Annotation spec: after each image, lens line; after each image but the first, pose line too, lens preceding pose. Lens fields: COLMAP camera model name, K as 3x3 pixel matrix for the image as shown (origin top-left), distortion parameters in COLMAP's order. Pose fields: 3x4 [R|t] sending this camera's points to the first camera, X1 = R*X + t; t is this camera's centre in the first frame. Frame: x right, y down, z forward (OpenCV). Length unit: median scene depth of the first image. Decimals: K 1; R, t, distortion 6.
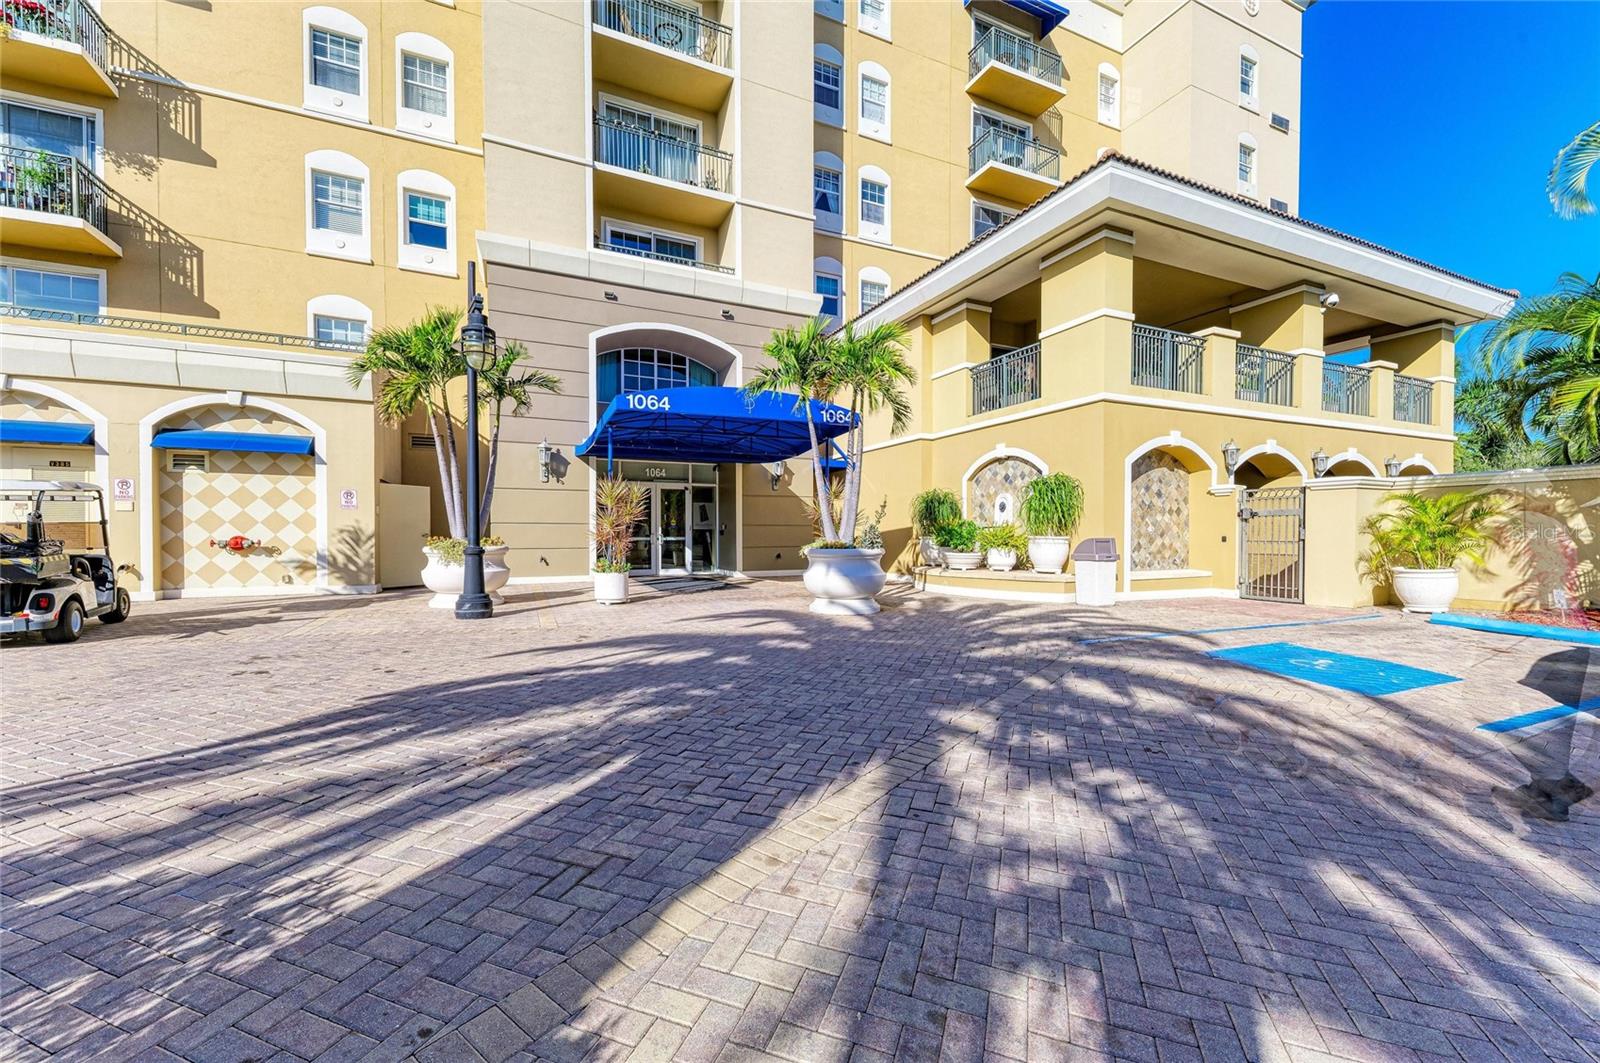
lens RADIAL K [[627.9, 0, 807.5], [0, 627.9, 541.1], [0, 0, 1]] dist [0.024971, -0.009785]
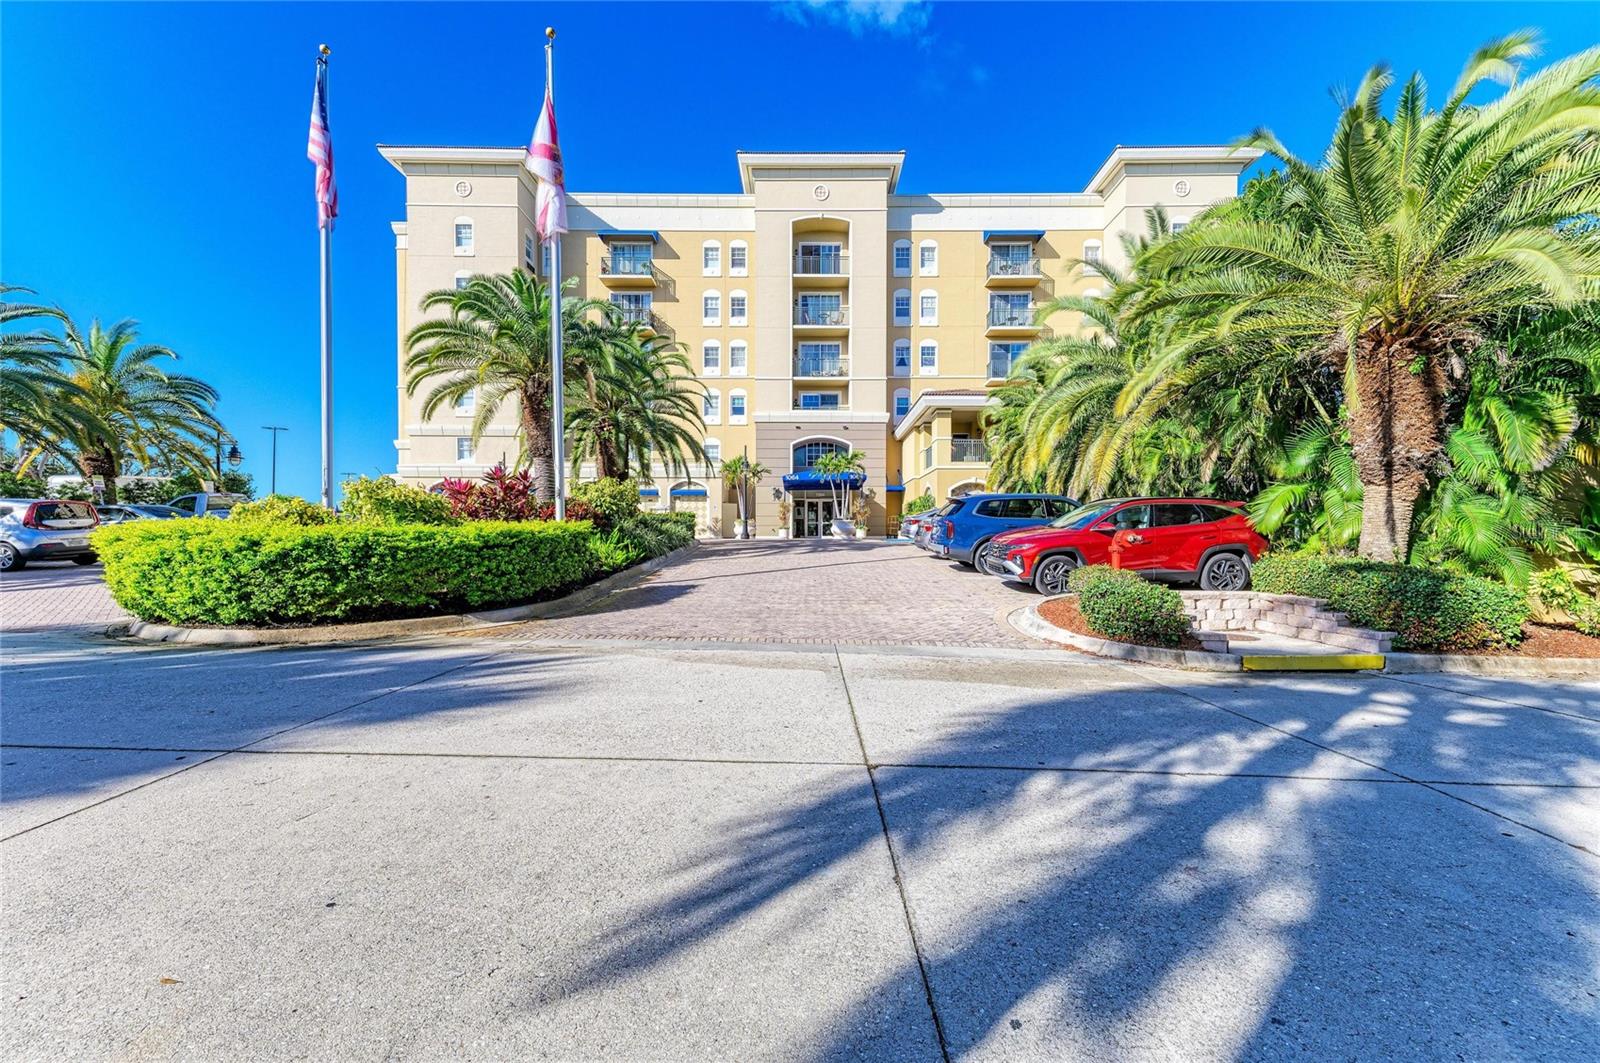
lens RADIAL K [[627.9, 0, 807.5], [0, 627.9, 541.1], [0, 0, 1]] dist [0.024971, -0.009785]
pose [[0.903732, 0.006597, -0.428048, 0.838853], [-0.007753, 0.999969, -0.000958, 0.078349], [0.428029, 0.004184, 0.903755, -1.323661]]
